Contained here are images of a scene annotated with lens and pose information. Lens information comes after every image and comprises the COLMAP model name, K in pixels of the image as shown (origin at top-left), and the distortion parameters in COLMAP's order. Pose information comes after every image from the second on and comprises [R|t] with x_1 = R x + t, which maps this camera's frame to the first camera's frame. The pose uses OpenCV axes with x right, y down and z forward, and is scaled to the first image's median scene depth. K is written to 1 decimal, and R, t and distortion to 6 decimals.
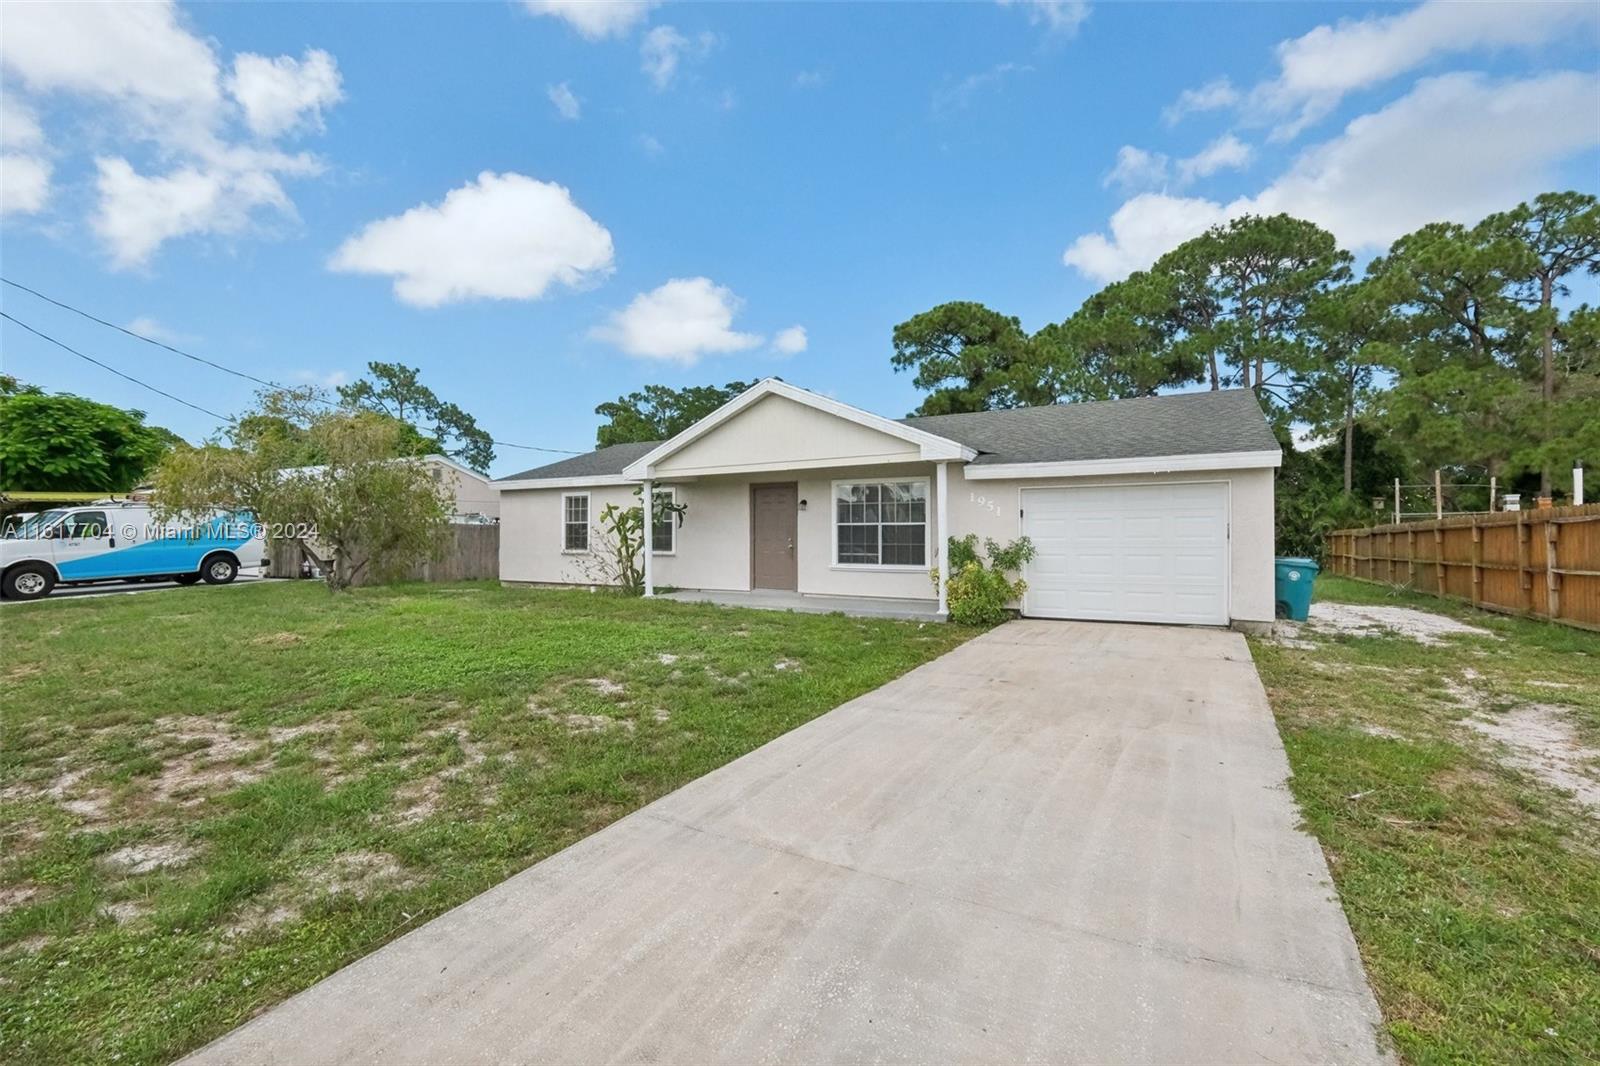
lens RADIAL K [[701.2, 0, 795.7], [0, 701.2, 526.9], [0, 0, 1]] dist [-0.002221, 0.000337]
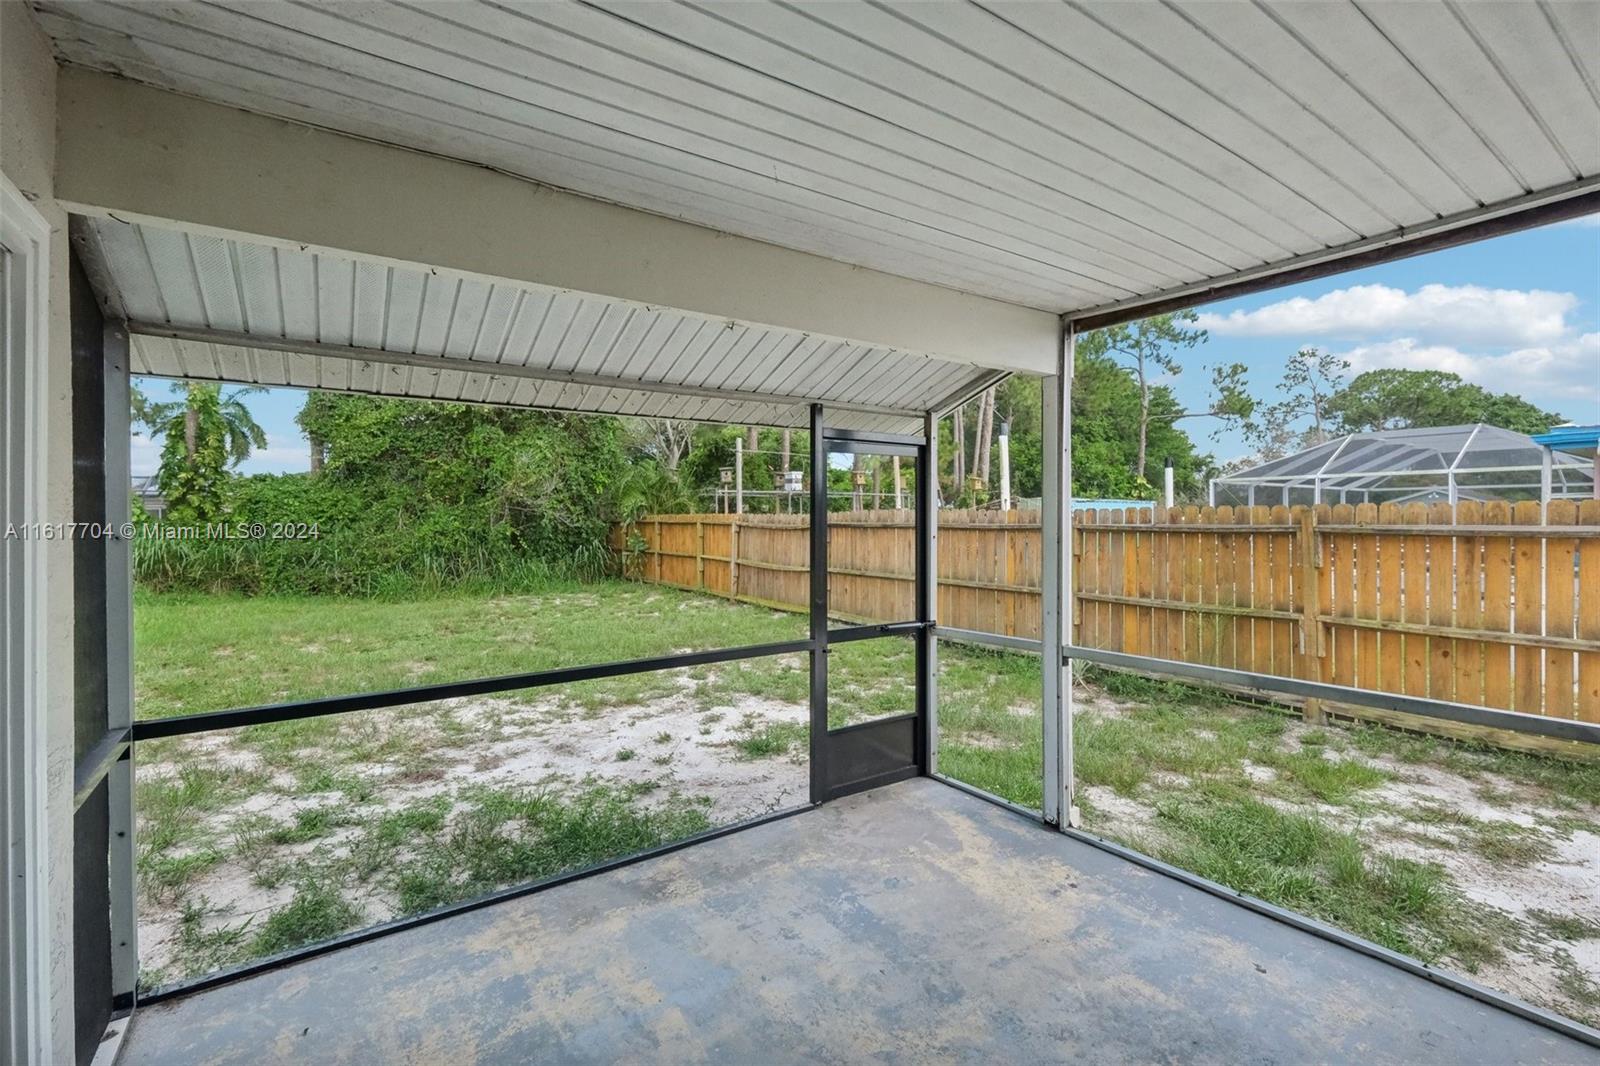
lens RADIAL K [[698.1, 0, 798.1], [0, 698.1, 521.6], [0, 0, 1]] dist [-0.001758, 0.000017]
pose [[0.433943, -0.010212, 0.900883, 0.288316], [-0.015556, 0.999702, 0.018826, -0.001993], [-0.900806, -0.022183, 0.433654, 0.670298]]
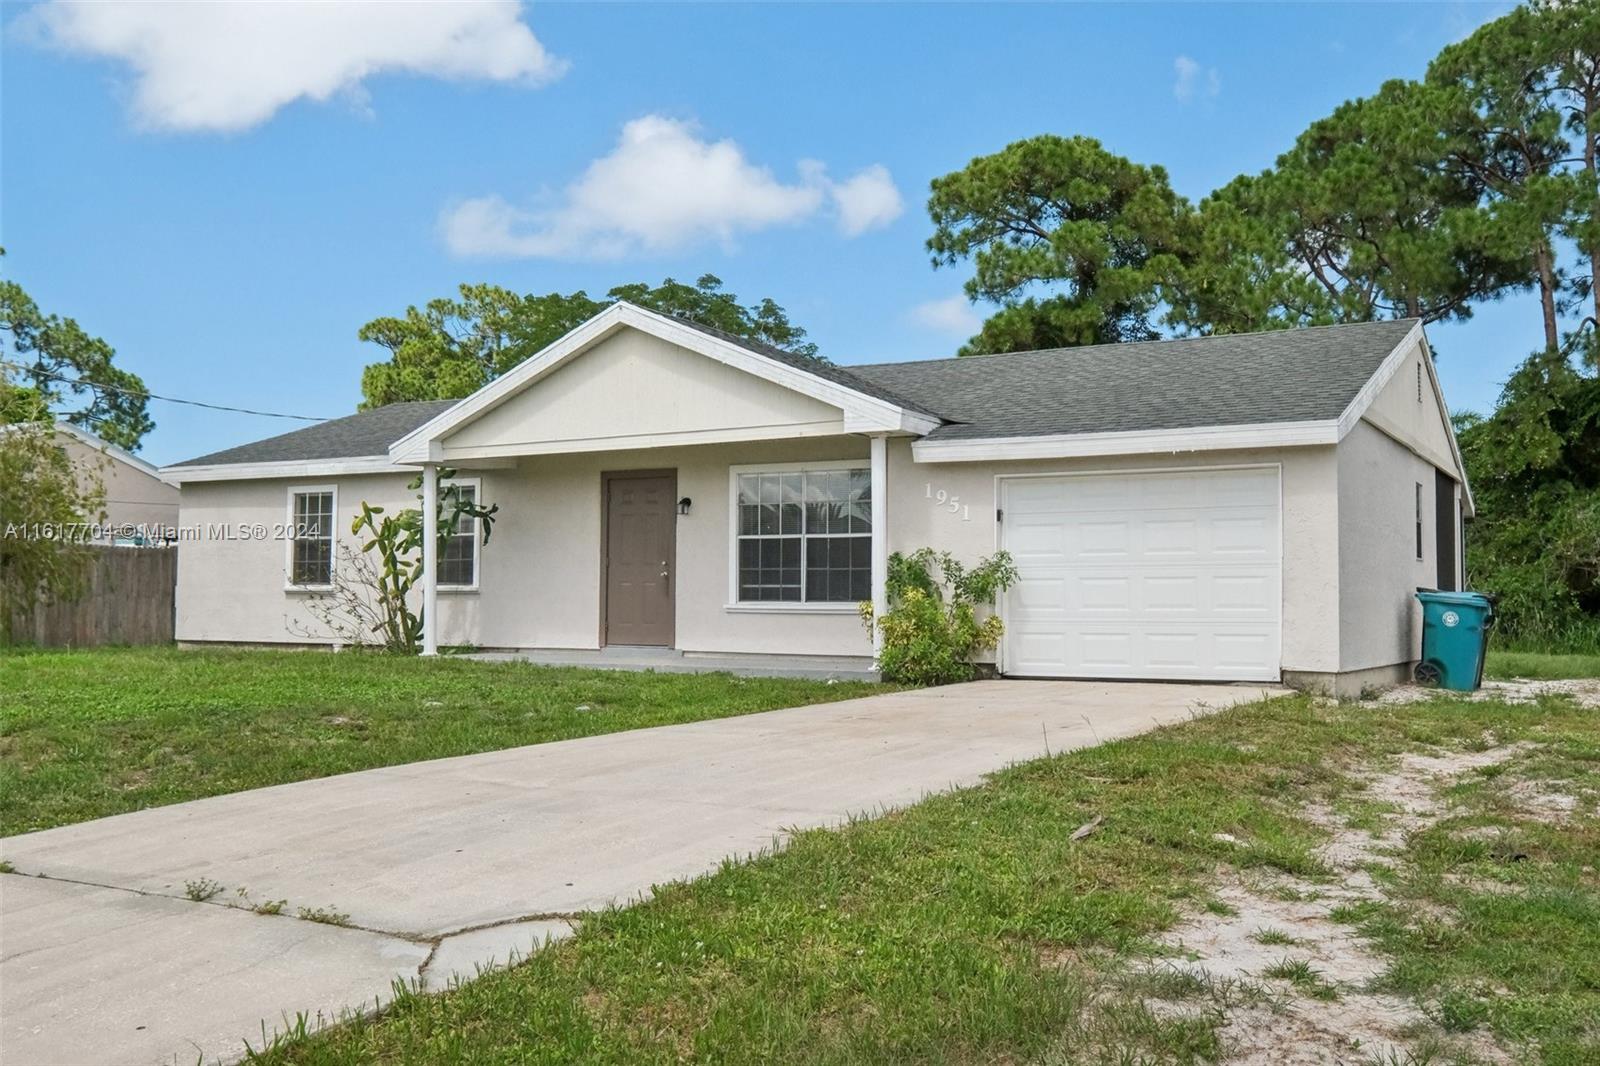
lens RADIAL K [[1504.1, 0, 800.0], [0, 1504.1, 533.0], [0, 0, 1]] dist [0.010606, 0.015541]
pose [[0.999970, 0.005363, 0.005675, 0.054558], [-0.005179, 0.999476, -0.031961, 0.017624], [-0.005843, 0.031931, 0.999473, -0.161669]]
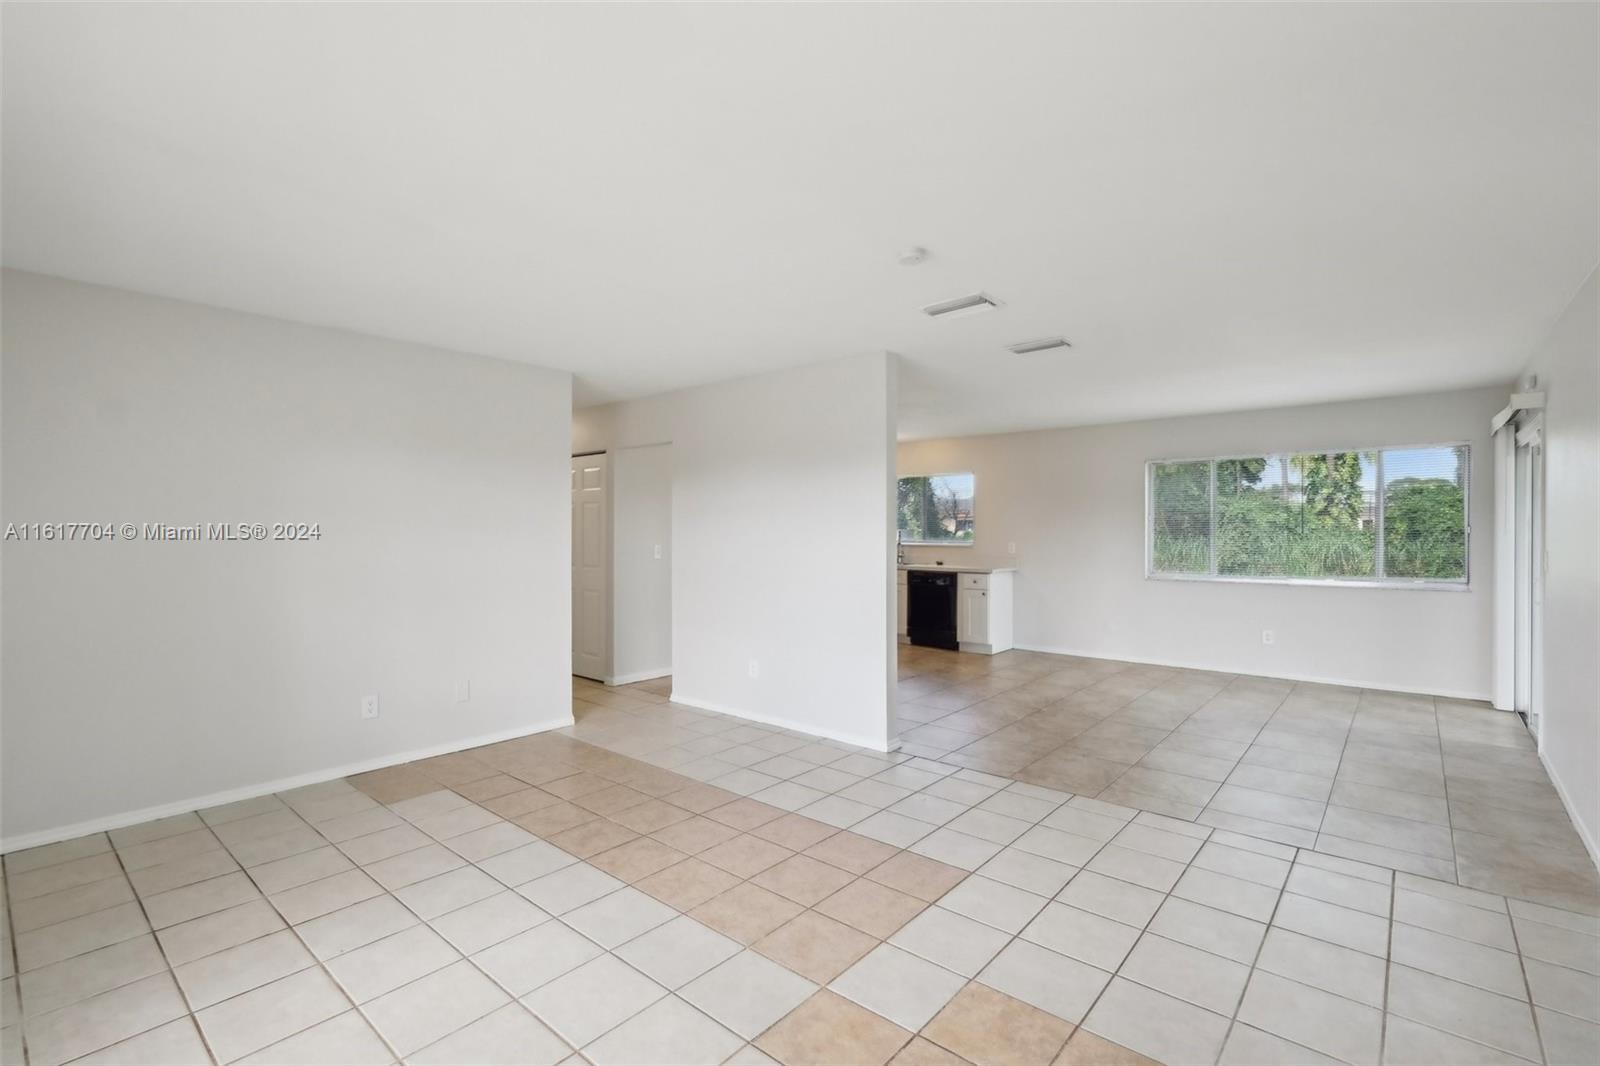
lens RADIAL K [[719.3, 0, 794.1], [0, 719.3, 534.5], [0, 0, 1]] dist [0.000869, 0.000094]
pose [[0.982737, -0.004721, -0.184948, 0.137693], [0.009689, 0.999616, 0.025962, -0.001842], [0.184755, -0.027306, 0.982405, 0.509299]]
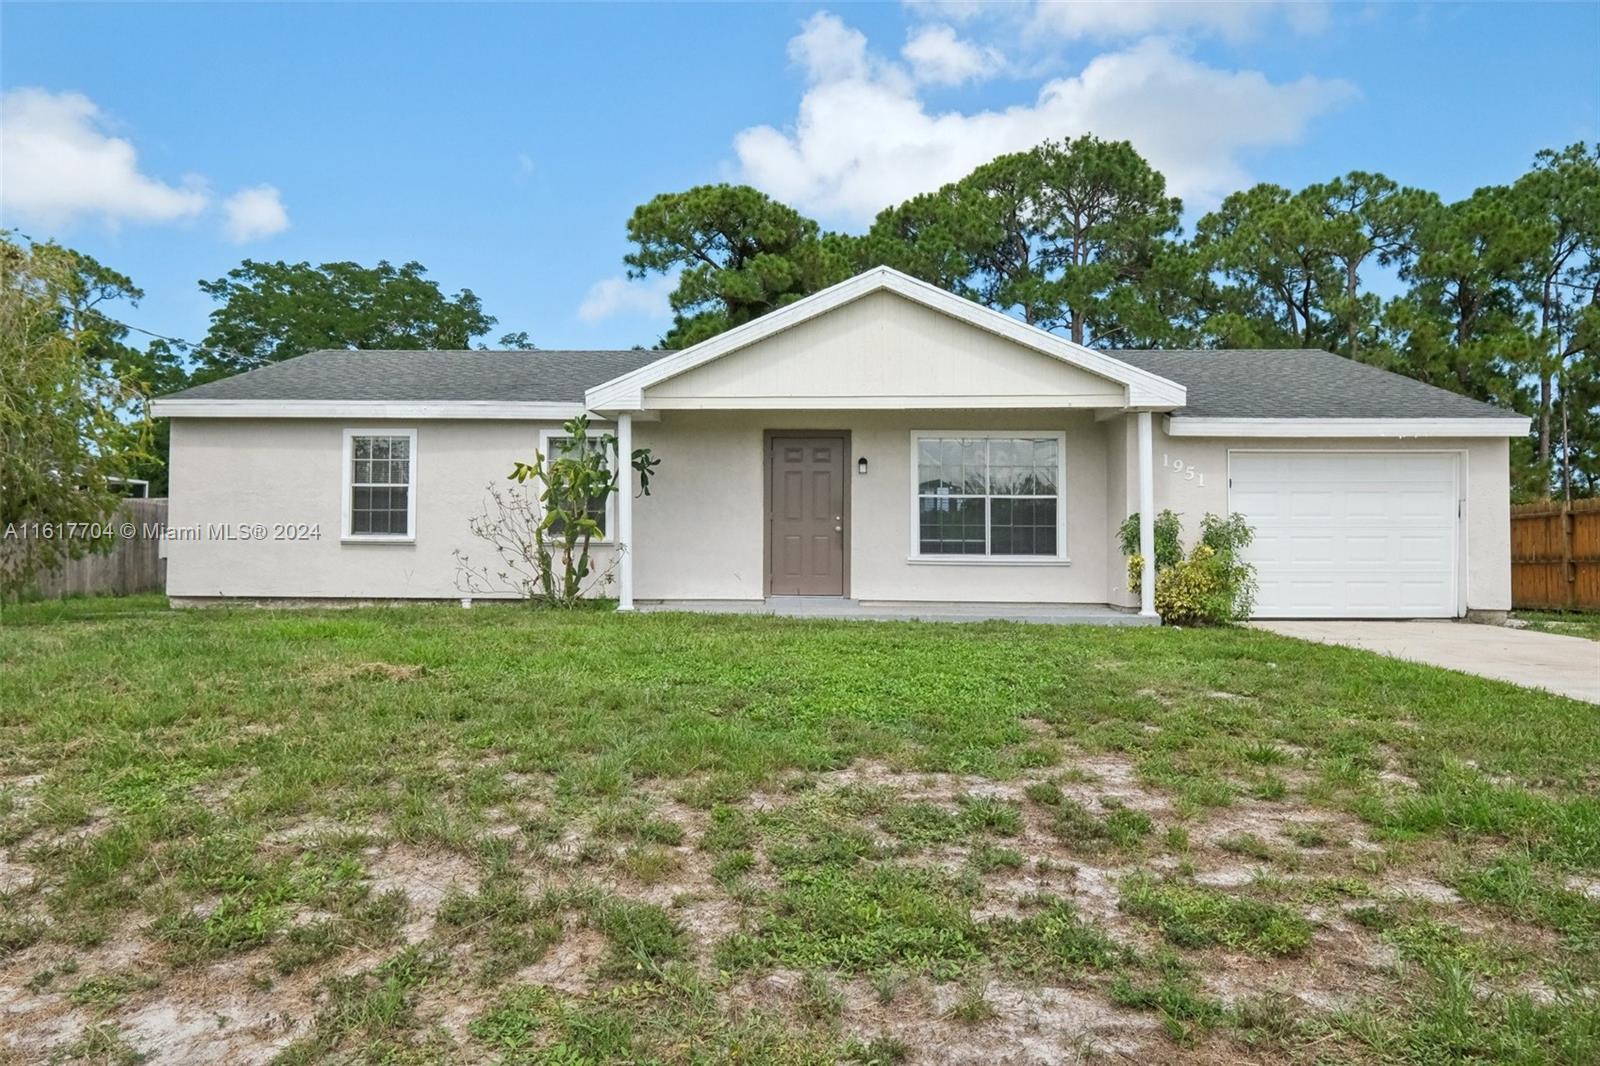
lens RADIAL K [[1097.7, 0, 803.6], [0, 1097.7, 528.7], [0, 0, 1]] dist [0.009057, 0.001721]
pose [[0.883399, 0.015915, 0.468351, -0.273728], [-0.013401, 0.999872, -0.008701, 0.019819], [-0.468430, 0.001410, 0.883500, 0.063709]]
